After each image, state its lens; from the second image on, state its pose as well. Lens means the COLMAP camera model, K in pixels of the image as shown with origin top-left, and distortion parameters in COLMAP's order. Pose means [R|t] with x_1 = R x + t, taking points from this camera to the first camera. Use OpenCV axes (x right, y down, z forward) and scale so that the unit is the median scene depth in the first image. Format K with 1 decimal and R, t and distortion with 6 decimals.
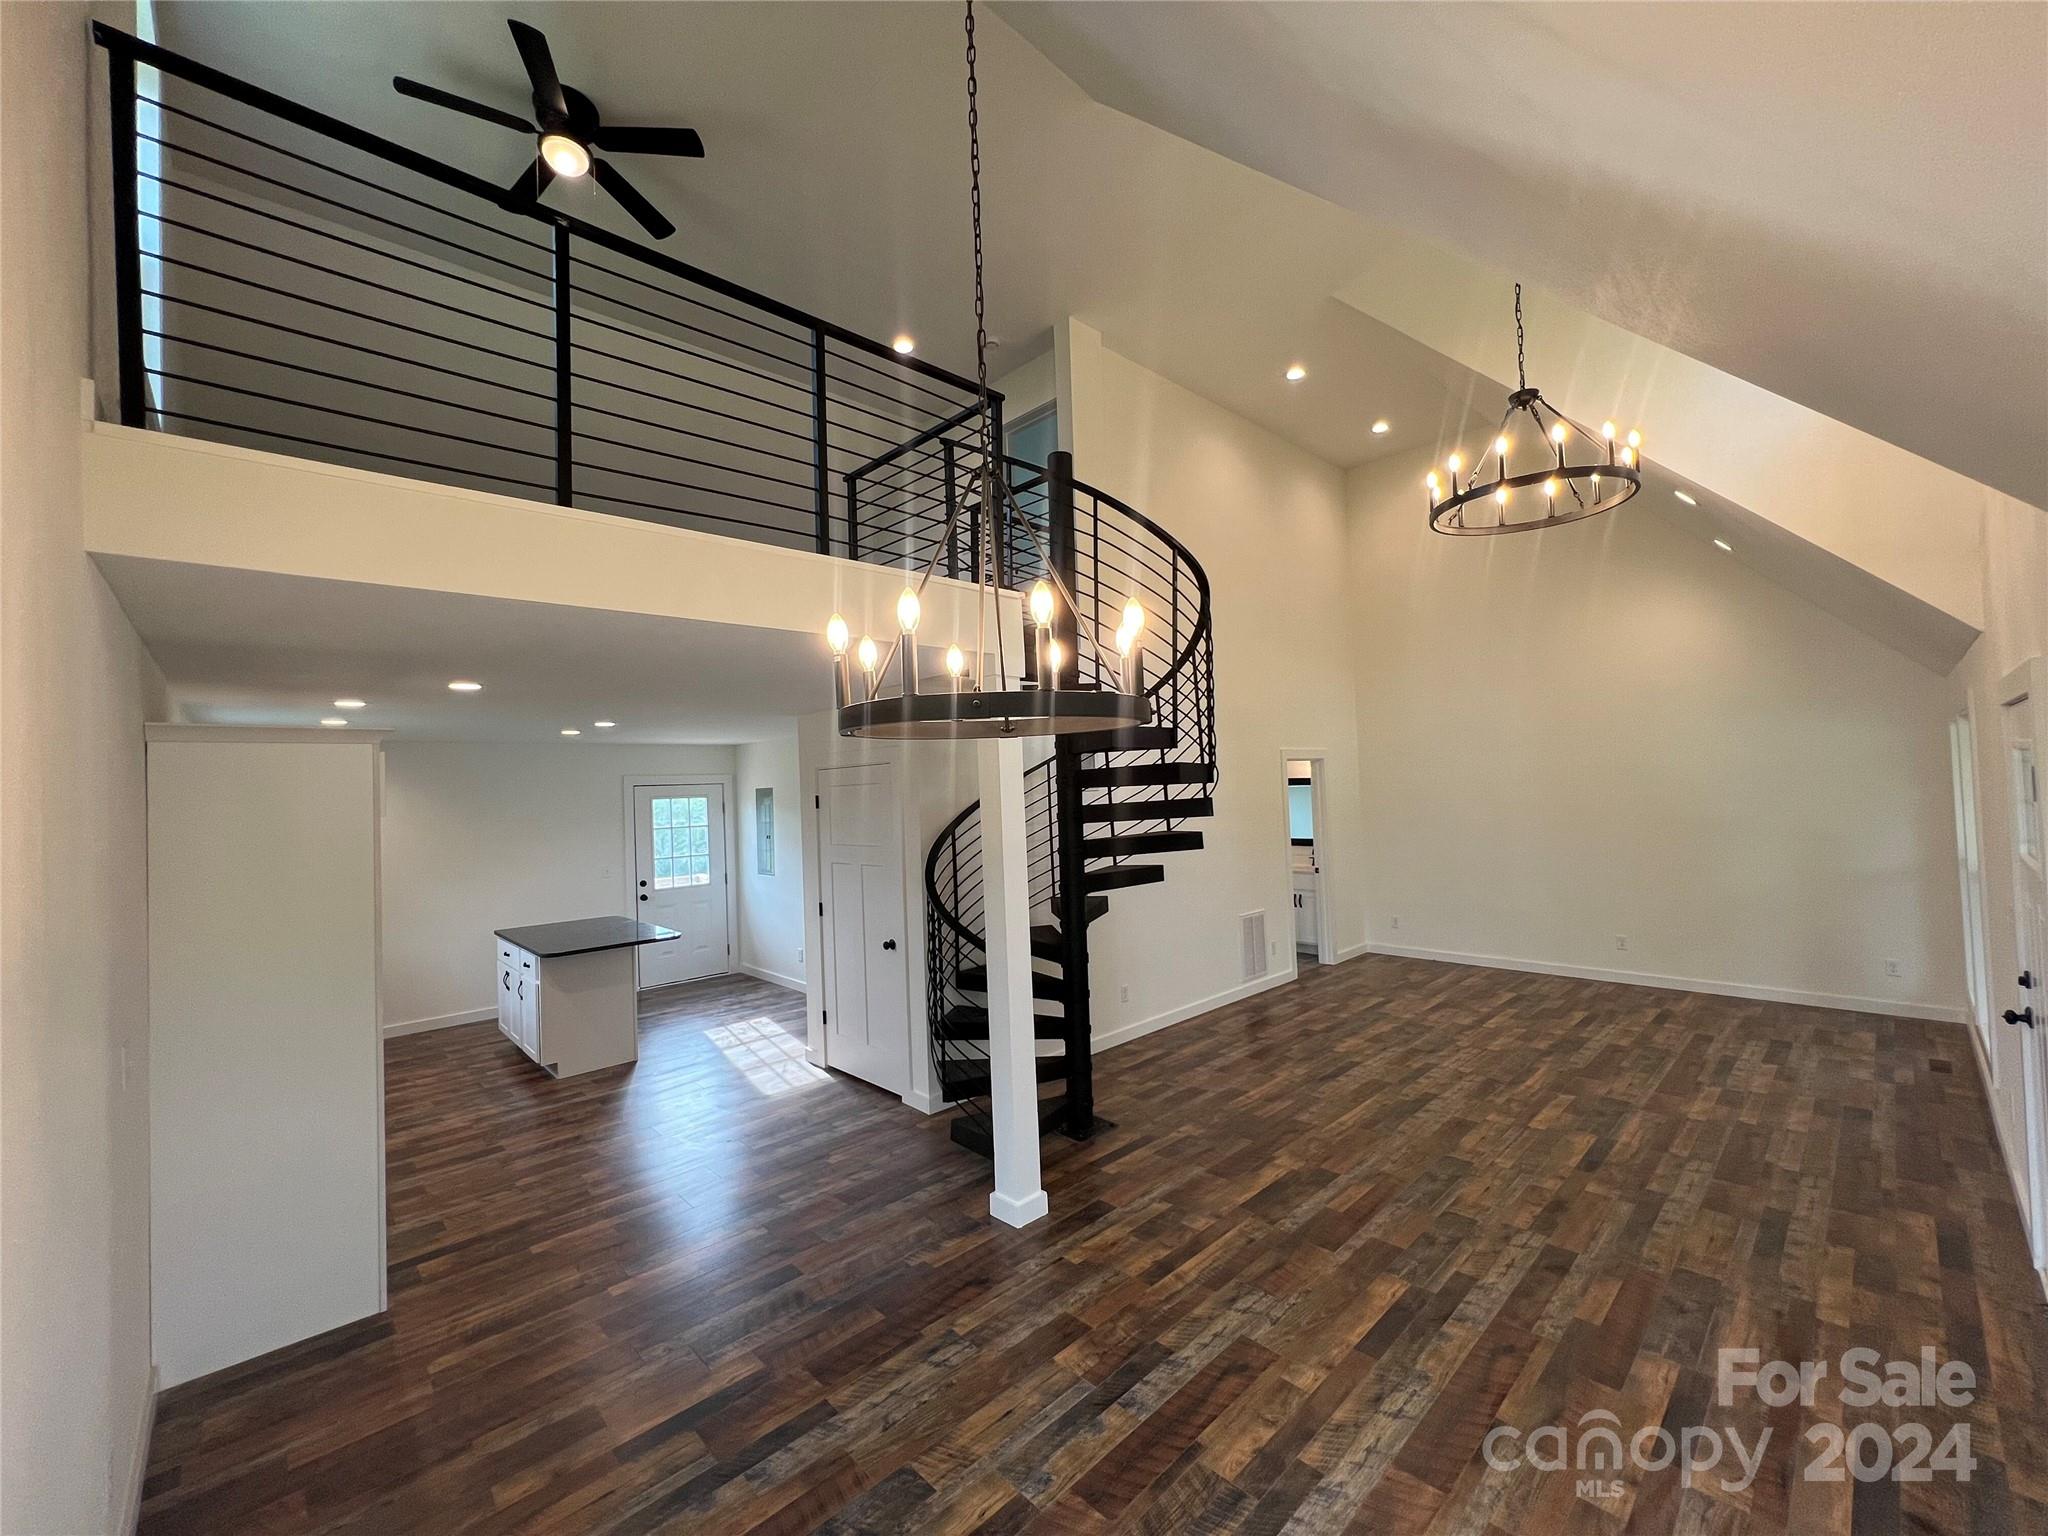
lens RADIAL K [[821.8, 0, 1033.0], [0, 821.8, 782.3], [0, 0, 1]] dist [-0.000785, 0.000581]
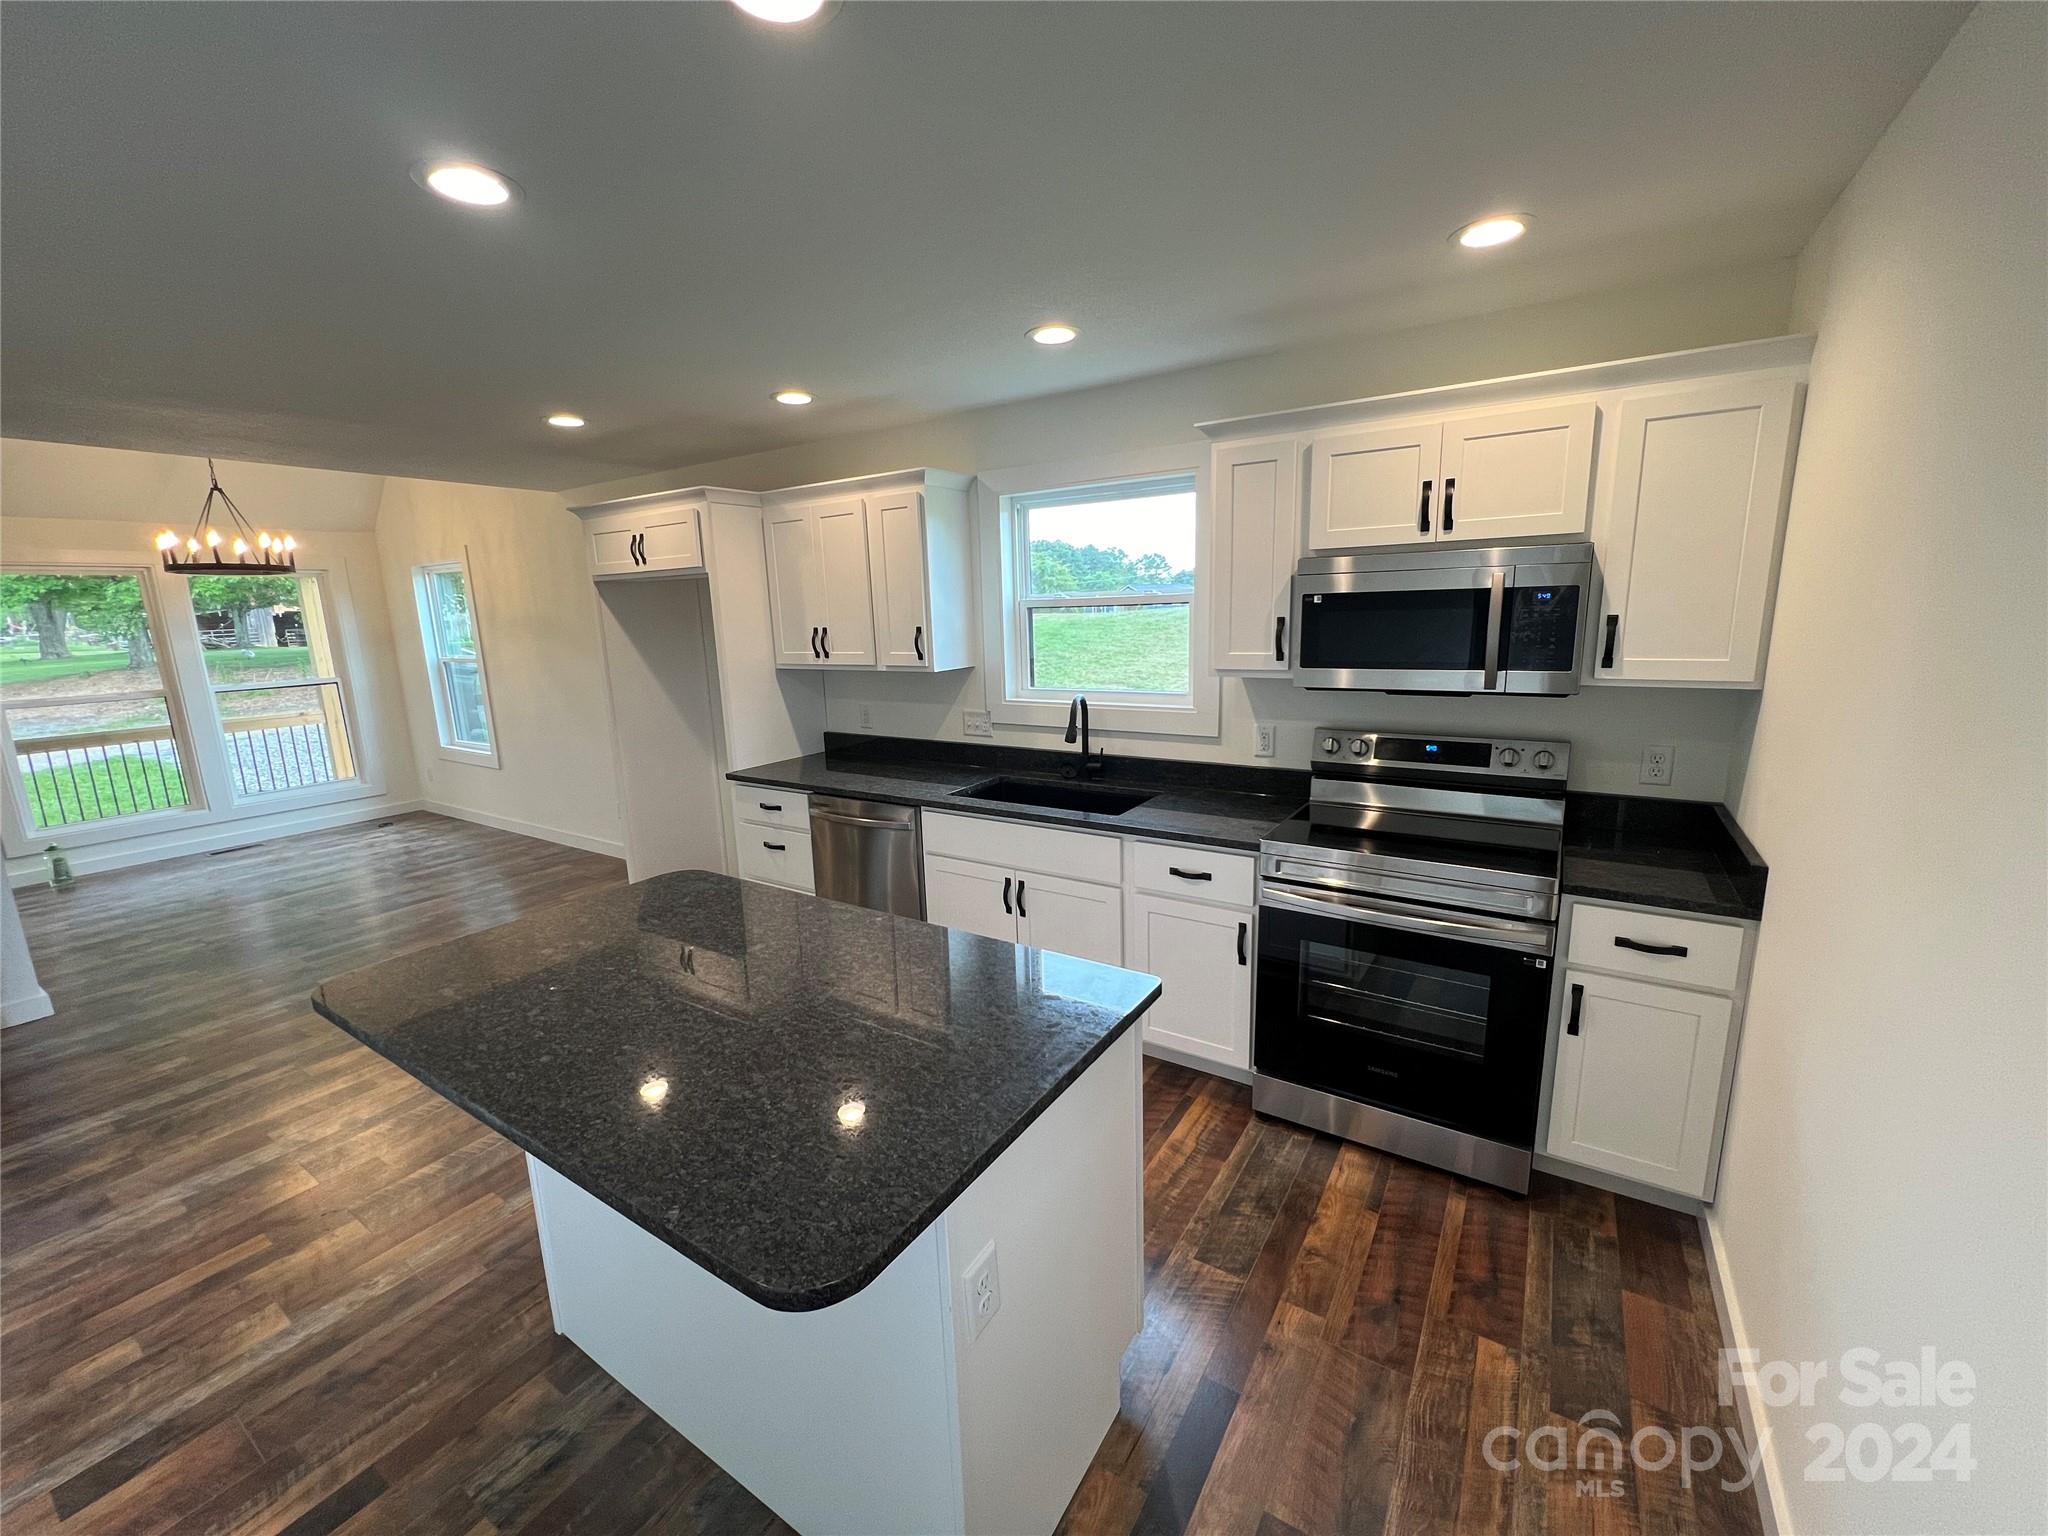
lens RADIAL K [[821.8, 0, 1022.4], [0, 821.8, 750.3], [0, 0, 1]] dist [-0.000785, 0.000581]
pose [[-0.971173, 0.102194, -0.215359, -0.992784], [0.065801, 0.983270, 0.169856, 0.120162], [0.229114, 0.150789, -0.961649, 2.147581]]
